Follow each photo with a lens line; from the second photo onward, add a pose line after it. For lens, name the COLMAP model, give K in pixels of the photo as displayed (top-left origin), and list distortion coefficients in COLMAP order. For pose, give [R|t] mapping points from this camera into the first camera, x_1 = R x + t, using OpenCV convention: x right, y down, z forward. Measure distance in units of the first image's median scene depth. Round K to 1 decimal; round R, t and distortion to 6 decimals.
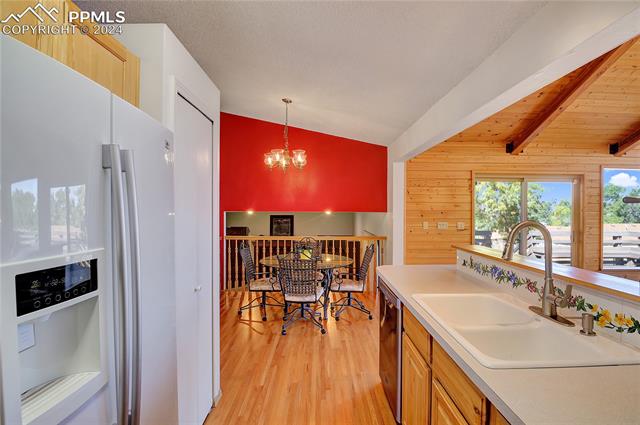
lens RADIAL K [[318.1, 0, 322.2], [0, 318.1, 218.8], [0, 0, 1]] dist [-0.027826, -0.000847]
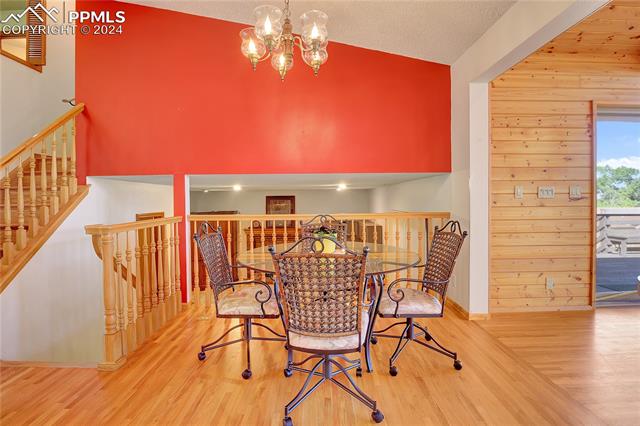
lens RADIAL K [[318.1, 0, 321.8], [0, 318.1, 204.9], [0, 0, 1]] dist [-0.027826, -0.000847]
pose [[0.999893, -0.014378, 0.002524, -0.050557], [0.014408, 0.999821, -0.012228, 0.047538], [-0.002348, 0.012263, 0.999922, 0.408272]]
